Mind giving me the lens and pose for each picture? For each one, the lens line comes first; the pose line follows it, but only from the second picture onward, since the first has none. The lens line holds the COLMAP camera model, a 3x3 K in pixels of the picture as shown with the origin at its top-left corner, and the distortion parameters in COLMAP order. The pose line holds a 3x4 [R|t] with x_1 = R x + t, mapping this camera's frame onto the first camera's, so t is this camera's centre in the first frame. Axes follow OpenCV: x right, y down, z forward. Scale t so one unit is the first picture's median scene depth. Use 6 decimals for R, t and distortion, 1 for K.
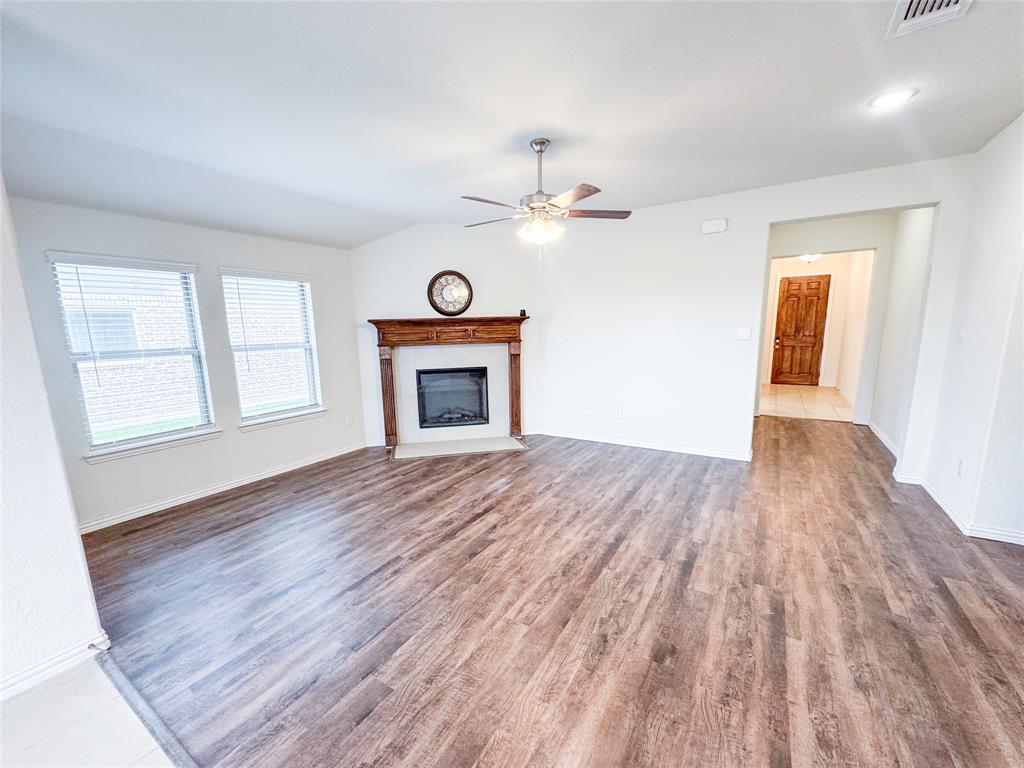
lens RADIAL K [[415.6, 0, 505.5], [0, 415.6, 394.3], [0, 0, 1]] dist [-0.005363, 0.000385]
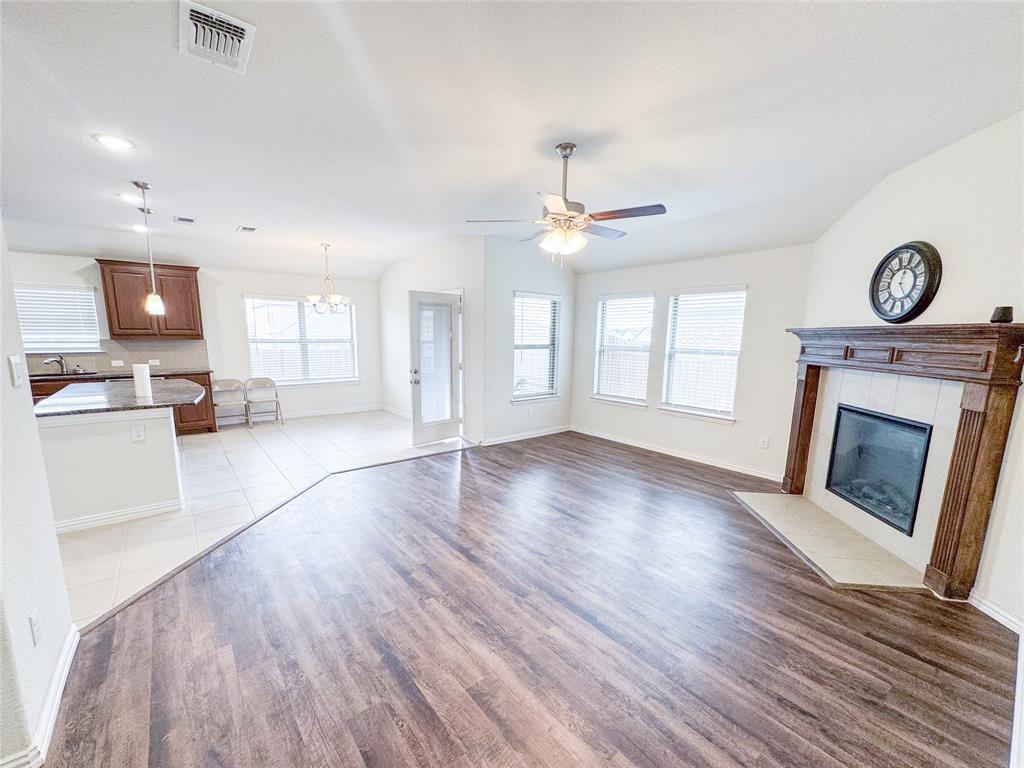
lens RADIAL K [[415.6, 0, 493.6], [0, 415.6, 404.9], [0, 0, 1]] dist [-0.005363, 0.000385]
pose [[-0.332462, 0.178404, -0.926089, 0.831826], [-0.152956, 0.958746, 0.239606, -0.184236], [0.930631, 0.221311, -0.291458, 0.940691]]
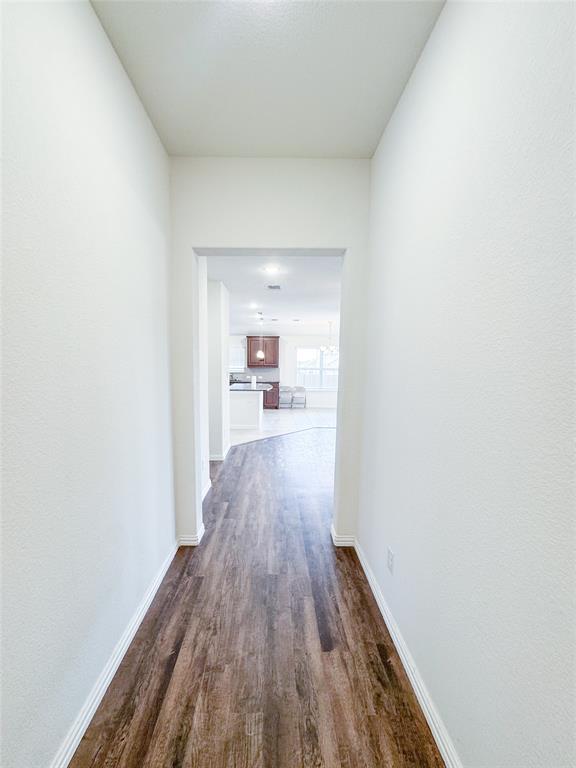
lens RADIAL K [[311.7, 0, 284.6], [0, 311.7, 384.5], [0, 0, 1]] dist [-0.005363, 0.000385]
pose [[-0.822500, 0.056143, -0.565987, 1.176238], [-0.077900, 0.974618, 0.209883, -0.305828], [0.563404, 0.216719, -0.797250, 1.609050]]
